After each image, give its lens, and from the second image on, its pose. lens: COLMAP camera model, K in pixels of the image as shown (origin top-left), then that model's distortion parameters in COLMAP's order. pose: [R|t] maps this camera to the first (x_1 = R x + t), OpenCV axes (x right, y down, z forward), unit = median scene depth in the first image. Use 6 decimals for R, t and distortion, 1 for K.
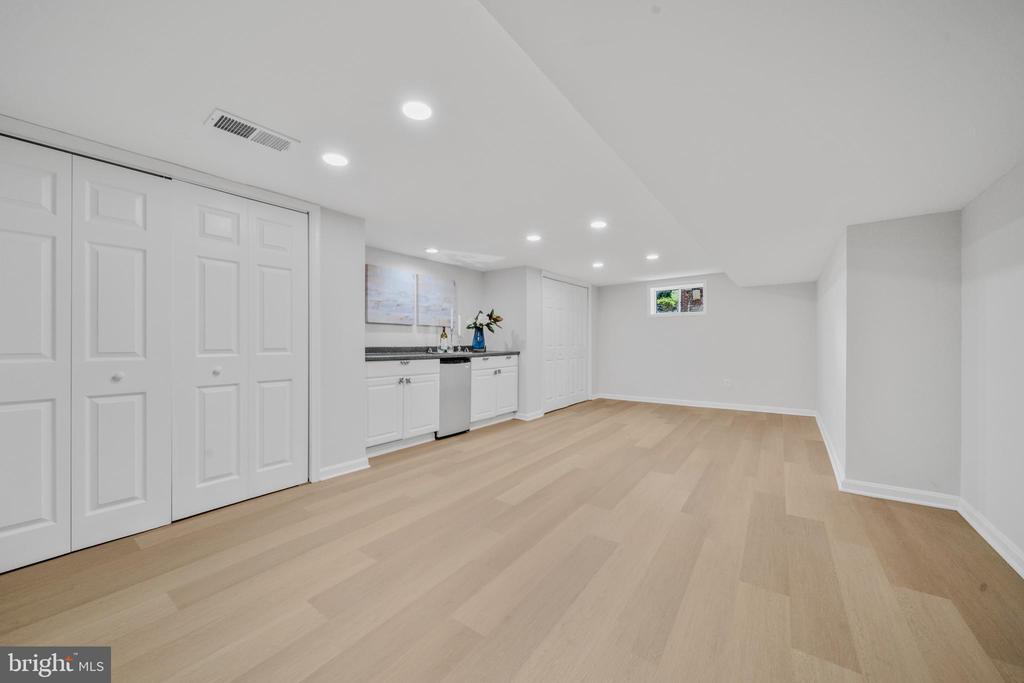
lens RADIAL K [[366.0, 0, 511.8], [0, 366.0, 341.0], [0, 0, 1]] dist [-0.000160, -0.000258]
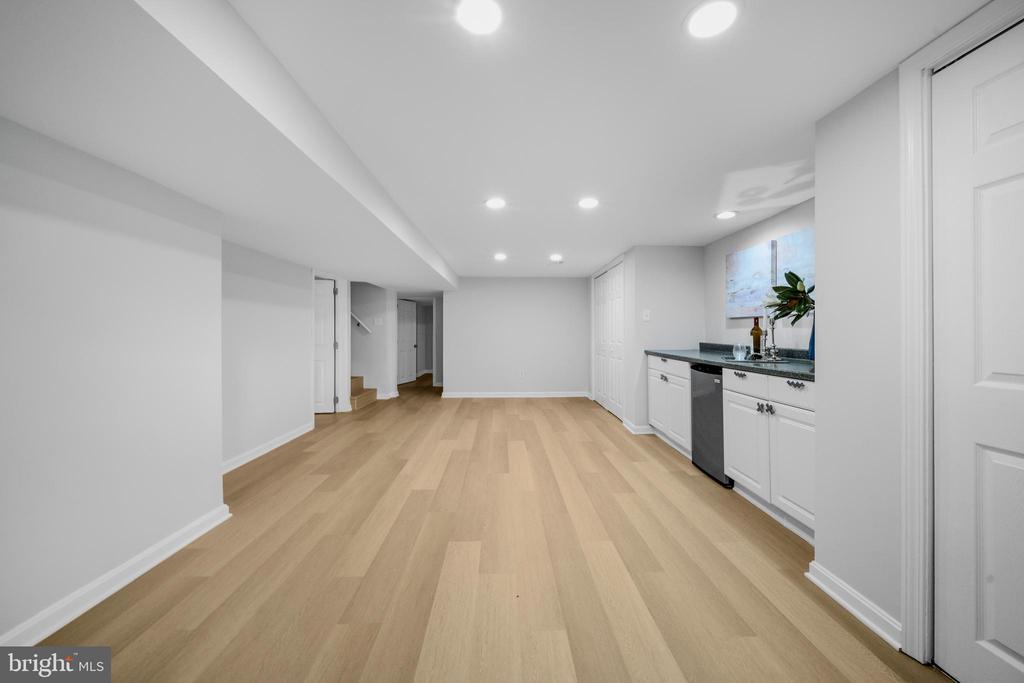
lens RADIAL K [[368.1, 0, 511.9], [0, 368.1, 332.6], [0, 0, 1]] dist [-0.000711, -0.000188]
pose [[-0.789746, 0.003609, -0.613423, 0.544163], [0.003987, 0.999992, 0.000750, -0.015332], [0.613420, -0.001854, -0.789754, 1.266667]]
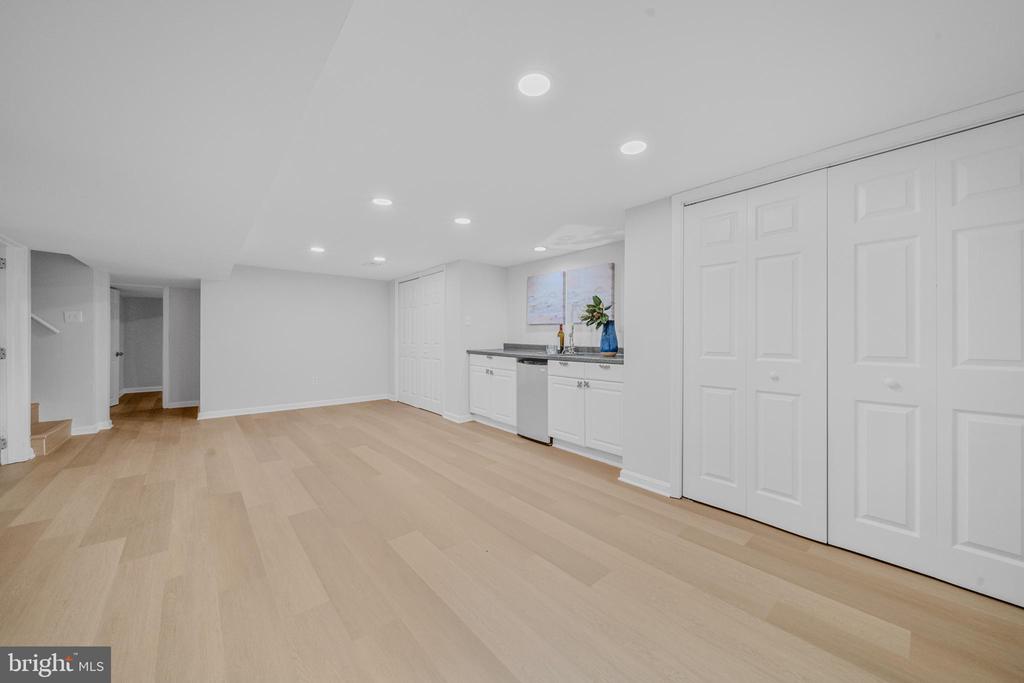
lens RADIAL K [[366.0, 0, 511.8], [0, 366.0, 341.0], [0, 0, 1]] dist [-0.000160, -0.000258]
pose [[-0.222053, 0.012060, -0.974960, 0.736412], [-0.001324, 0.999919, 0.012670, -0.009632], [0.975034, 0.004105, -0.222019, 1.104183]]
